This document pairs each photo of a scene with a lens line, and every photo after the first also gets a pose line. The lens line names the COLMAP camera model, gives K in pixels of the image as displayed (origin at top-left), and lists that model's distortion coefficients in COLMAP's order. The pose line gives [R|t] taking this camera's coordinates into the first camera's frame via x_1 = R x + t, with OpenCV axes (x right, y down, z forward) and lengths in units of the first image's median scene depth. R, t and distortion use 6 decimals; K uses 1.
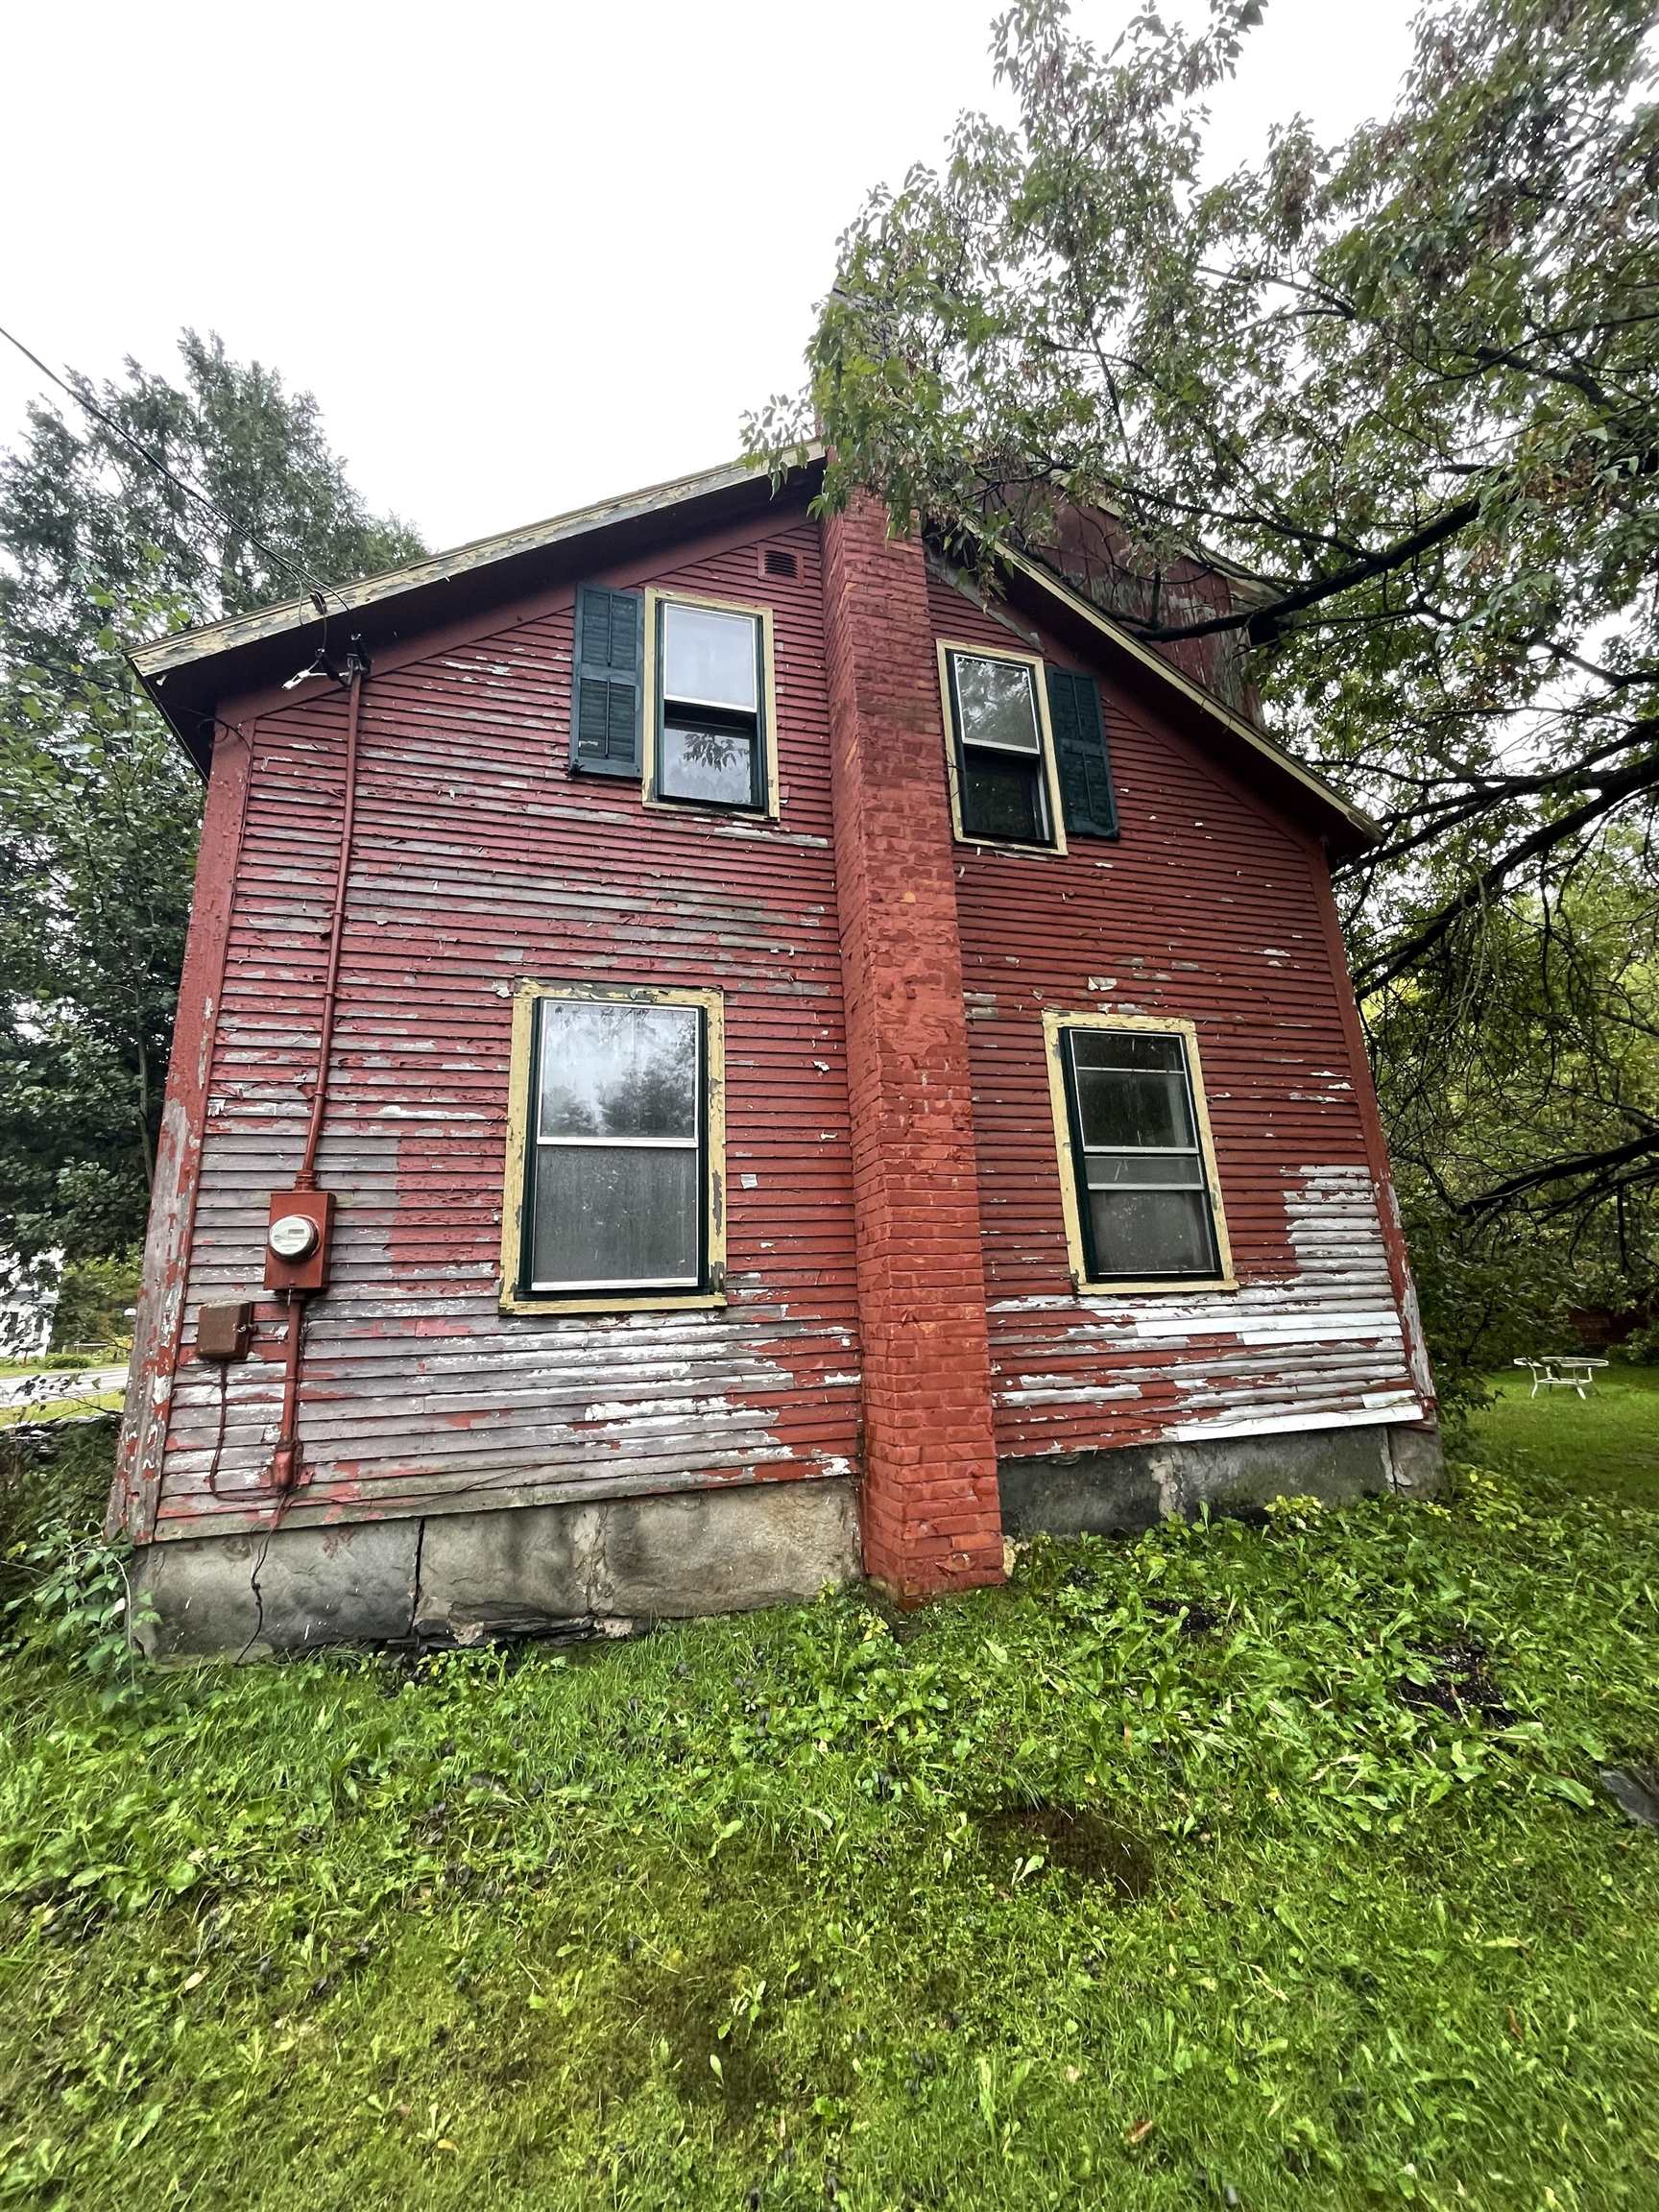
lens RADIAL K [[890.5, 0, 823.9], [0, 890.5, 1101.9], [0, 0, 1]] dist [-0.000793, -0.000516]
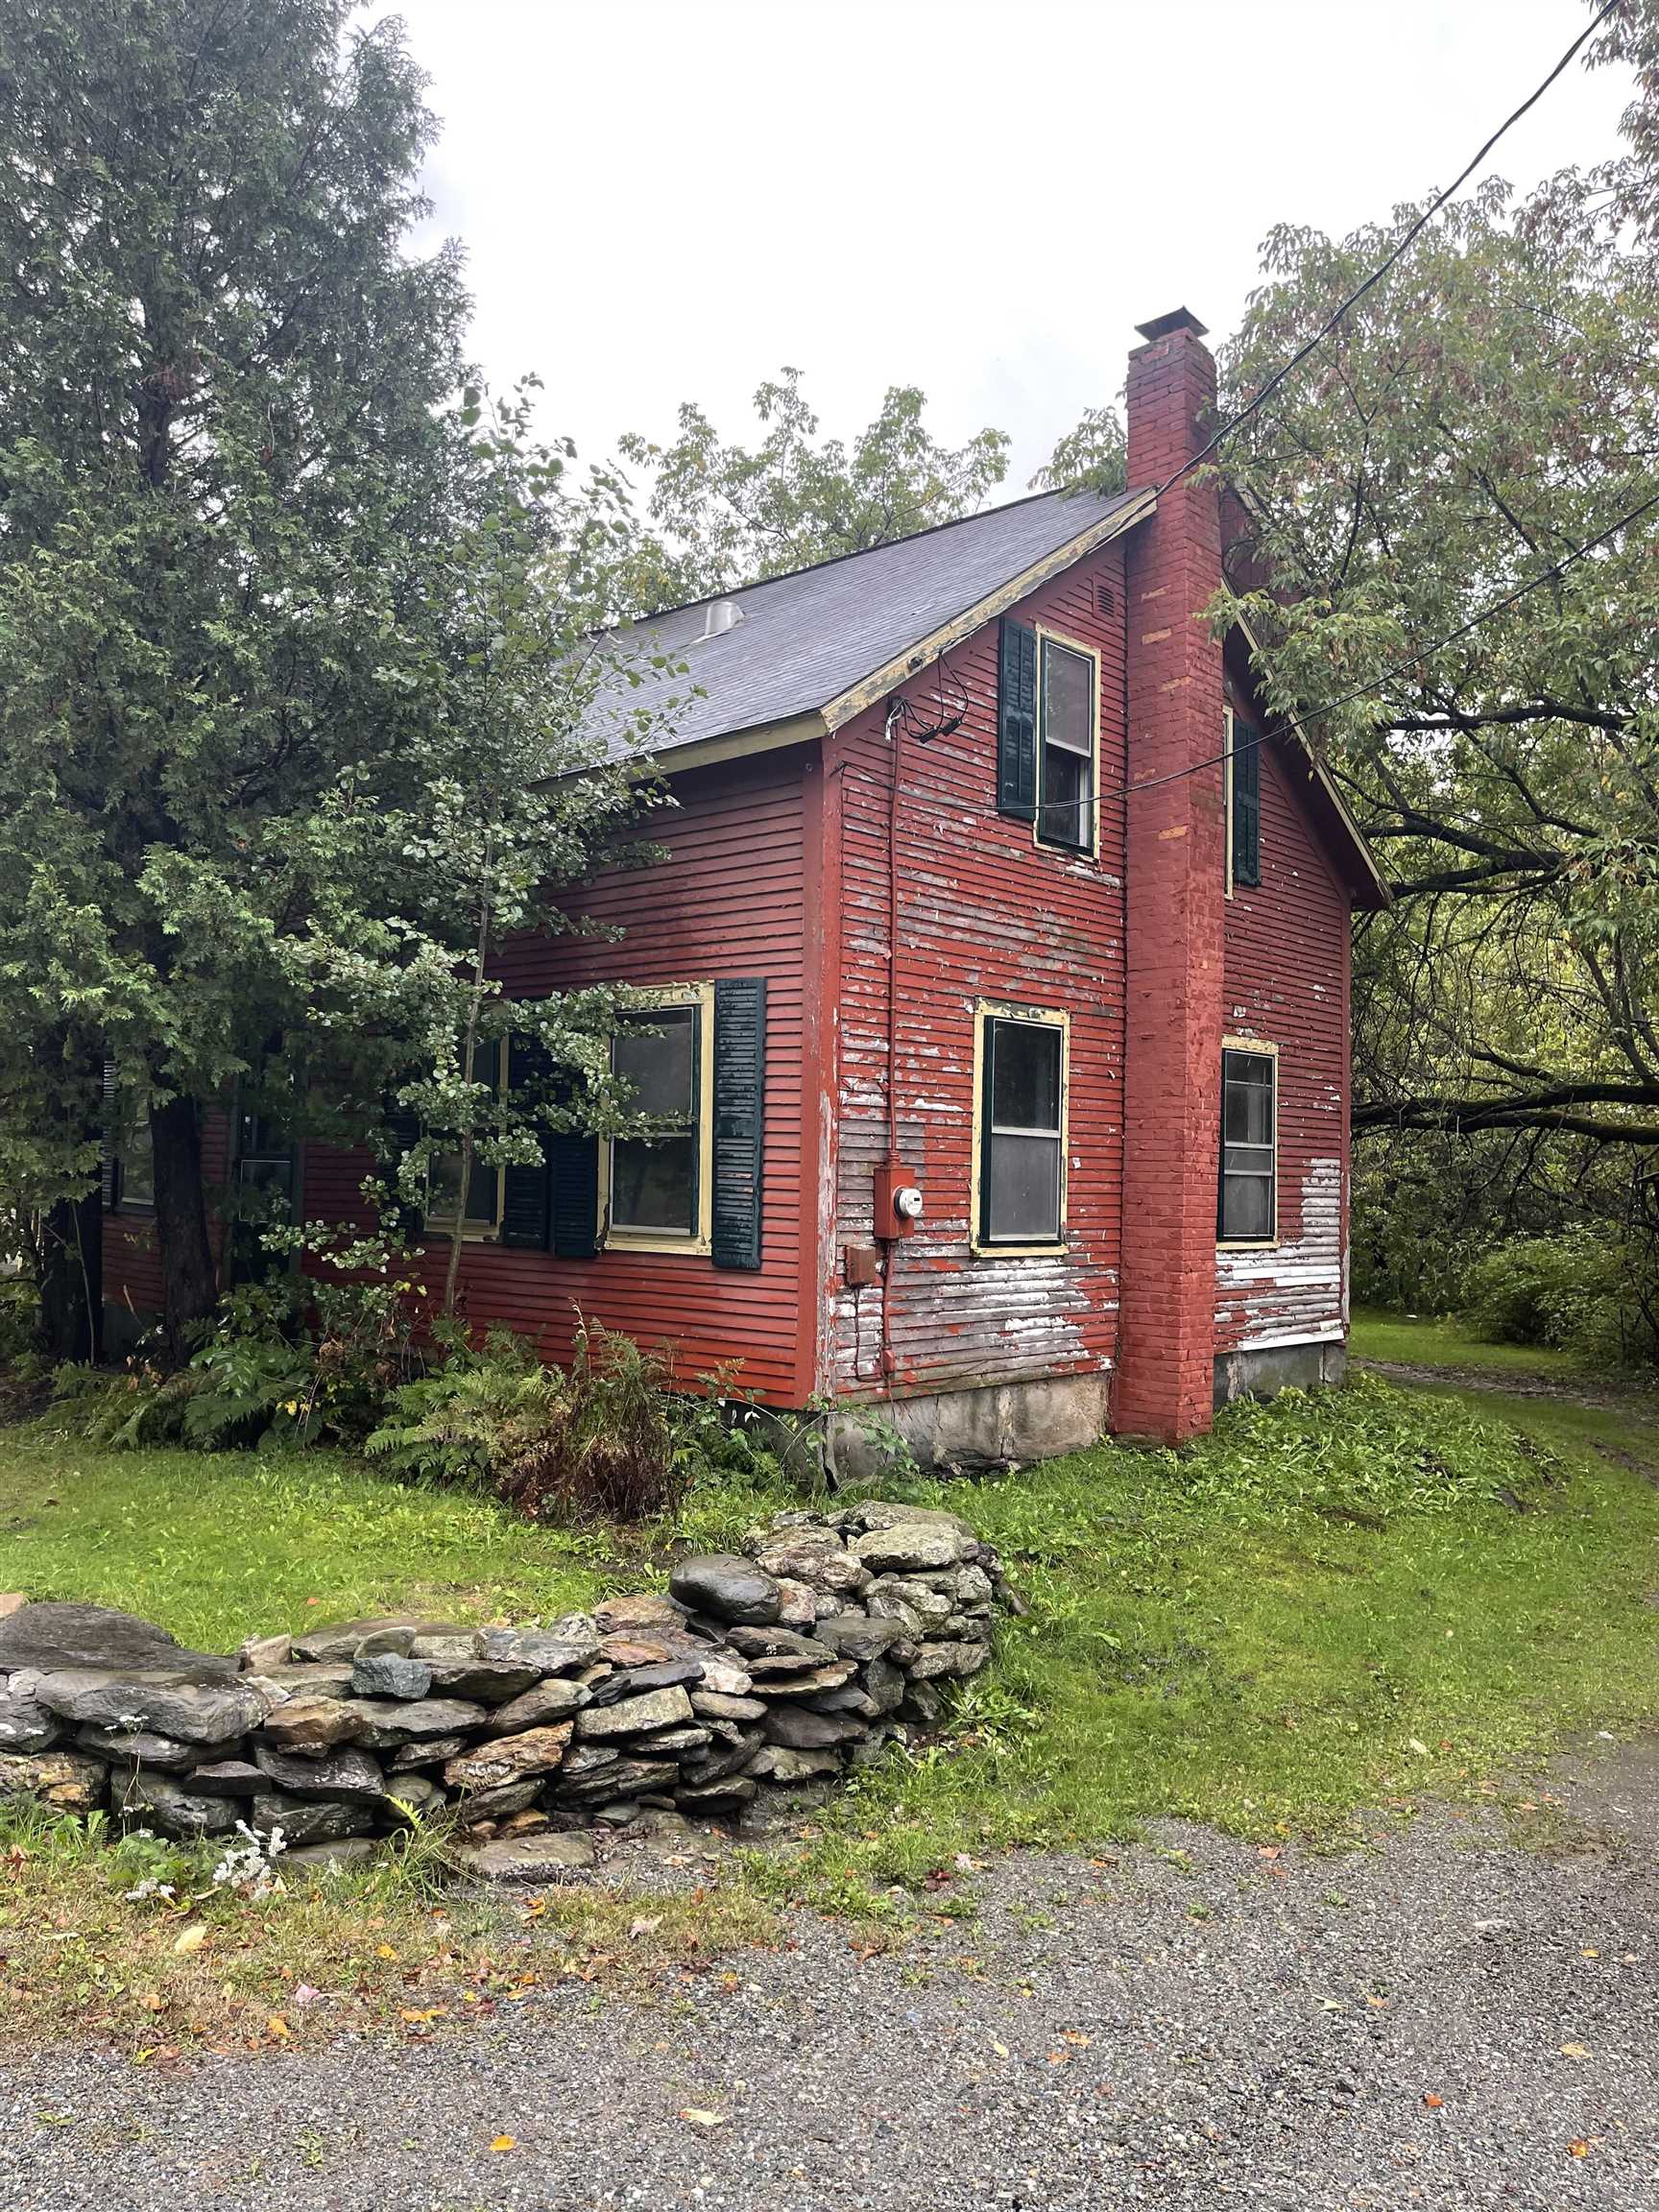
lens RADIAL K [[1662.3, 0, 822.9], [0, 1662.3, 1105.7], [0, 0, 1]] dist [0.069491, -0.085624]
pose [[0.847586, 0.083209, 0.524093, -1.750232], [-0.187164, 0.971036, 0.148520, -0.298480], [-0.496555, -0.223975, 0.838611, -0.904267]]
